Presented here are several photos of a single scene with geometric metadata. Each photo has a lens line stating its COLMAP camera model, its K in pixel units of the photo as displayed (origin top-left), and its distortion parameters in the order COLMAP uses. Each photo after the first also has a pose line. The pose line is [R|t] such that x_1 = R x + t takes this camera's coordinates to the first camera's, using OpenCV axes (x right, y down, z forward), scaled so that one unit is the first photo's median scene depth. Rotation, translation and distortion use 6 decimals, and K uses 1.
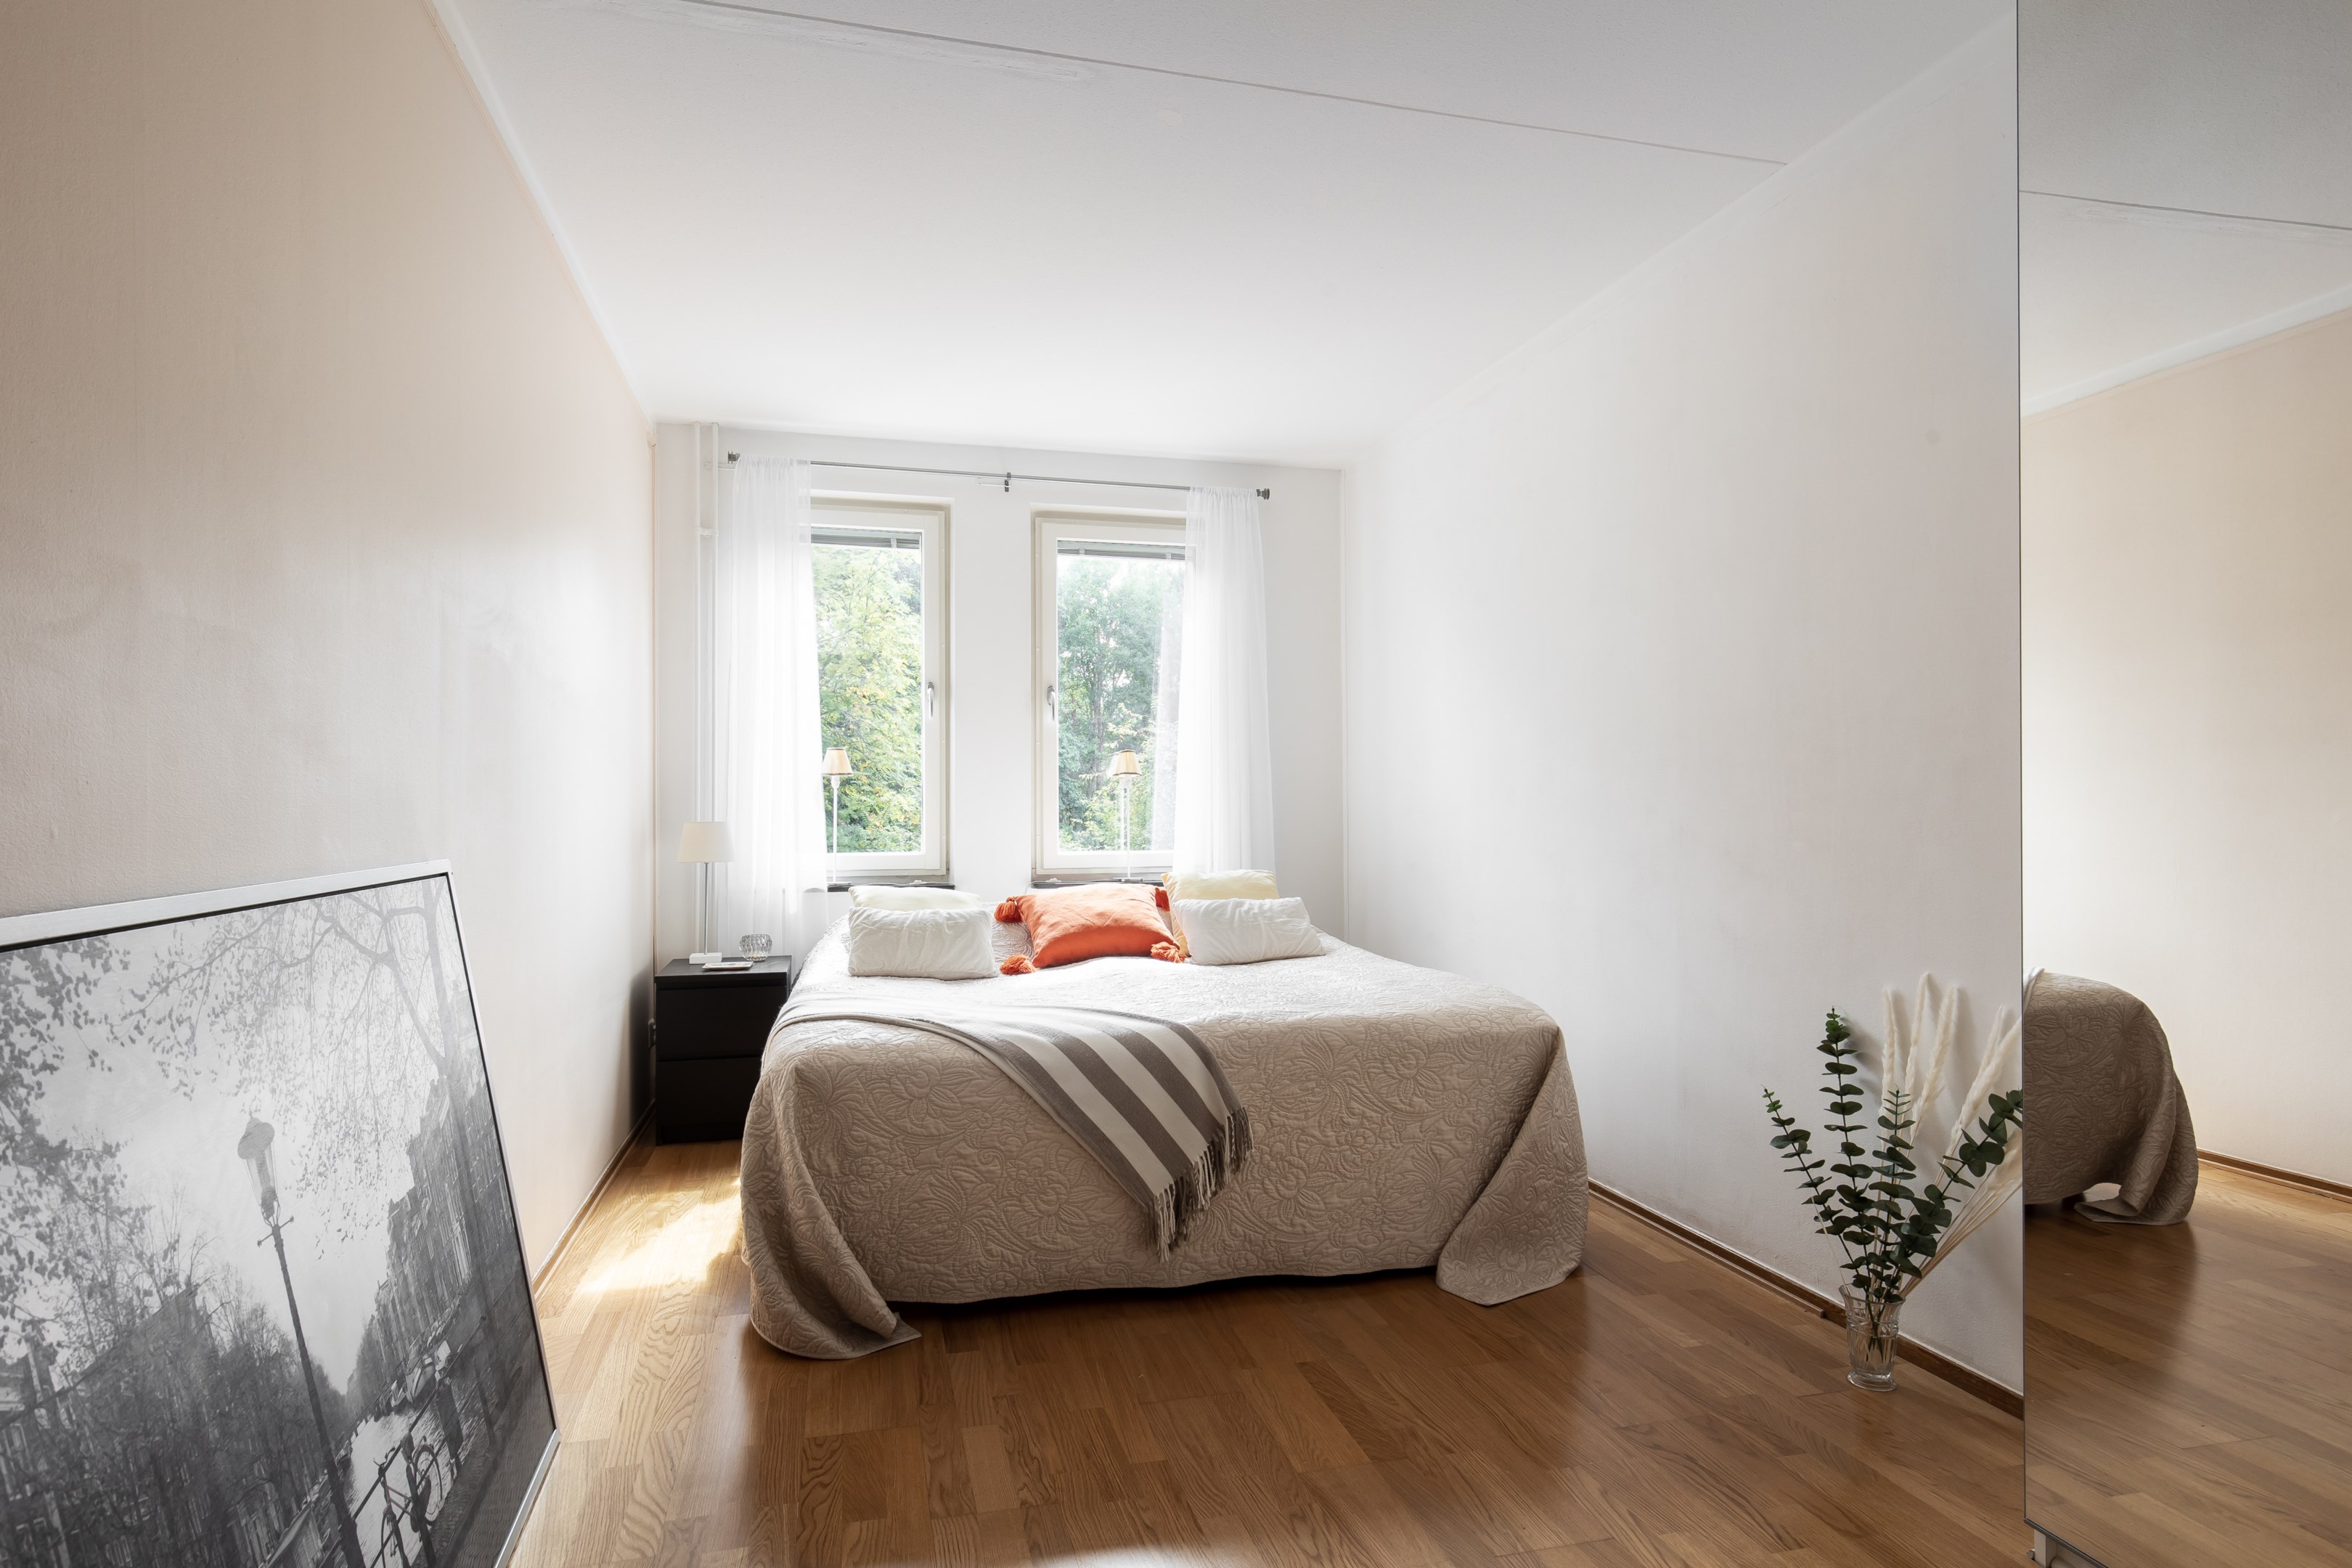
lens RADIAL K [[1299.4, 0, 1174.9], [0, 1299.4, 811.9], [0, 0, 1]] dist [-0.015640, 0.001519]
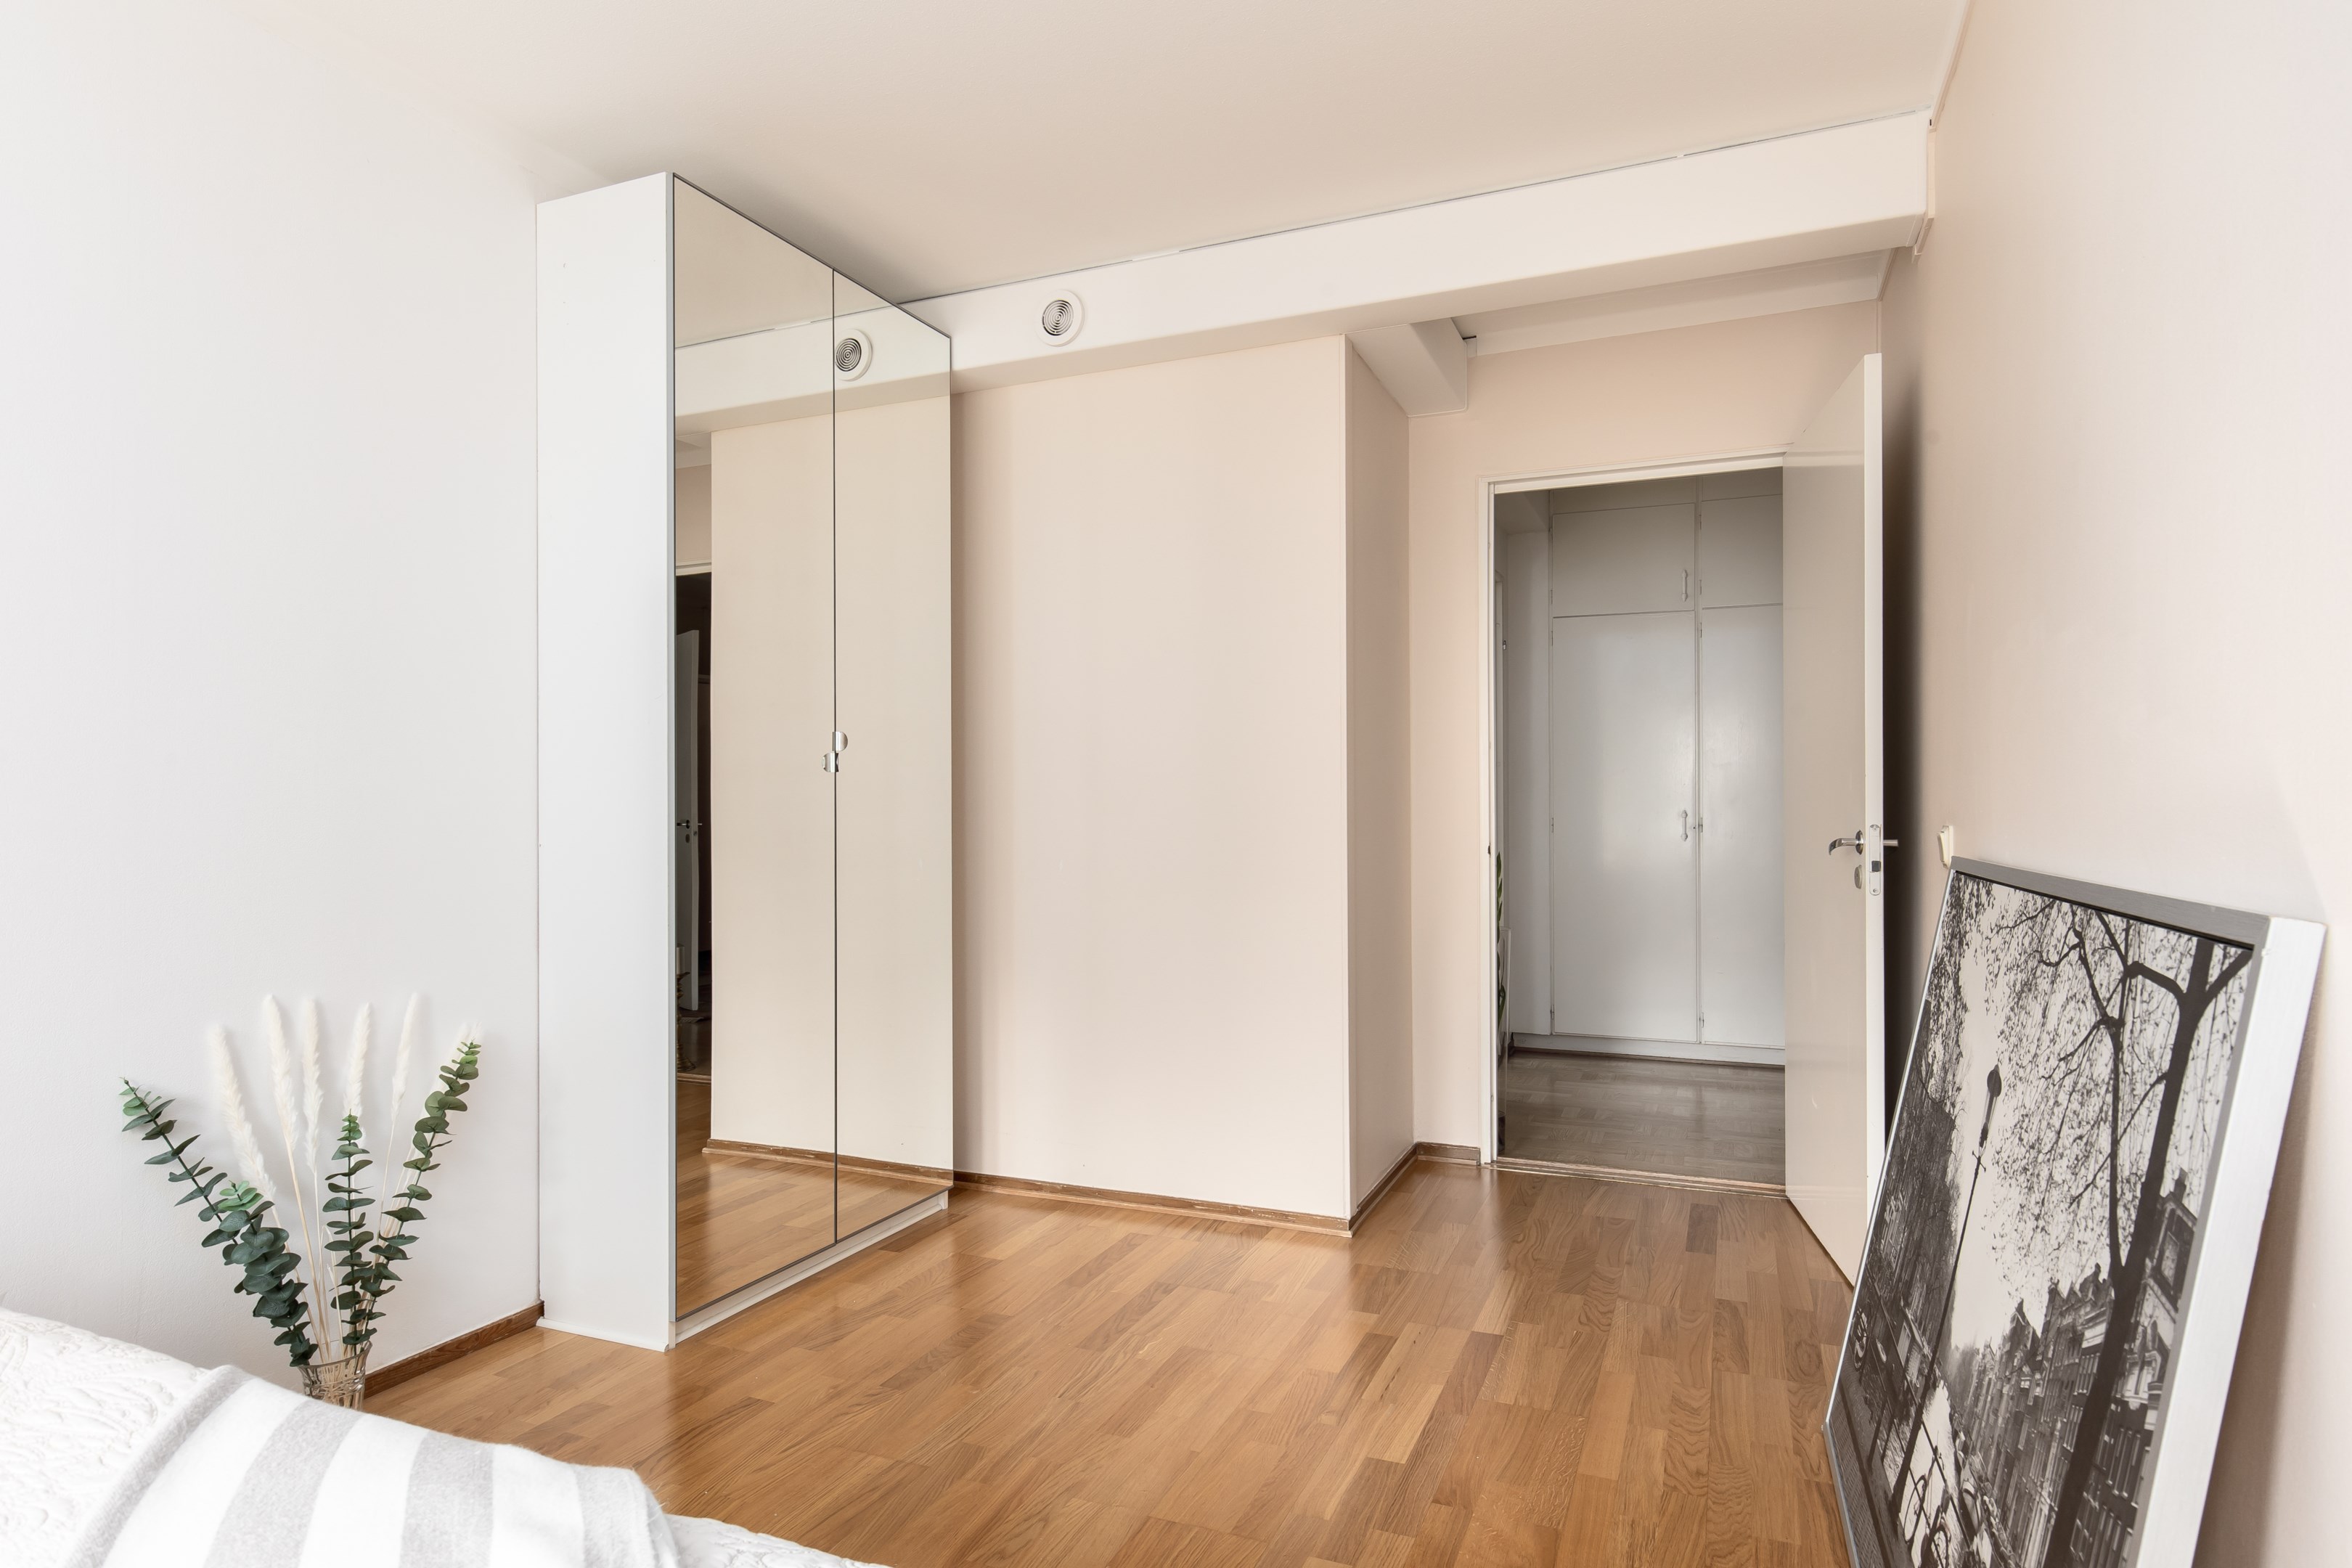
lens RADIAL K [[1299.4, 0, 1174.9], [0, 1299.4, 811.9], [0, 0, 1]] dist [-0.015640, 0.001519]
pose [[-0.792482, 0.012993, 0.609758, -0.588060], [0.012198, 0.999911, -0.005453, 0.002648], [-0.609774, 0.003116, -0.792569, 1.670916]]
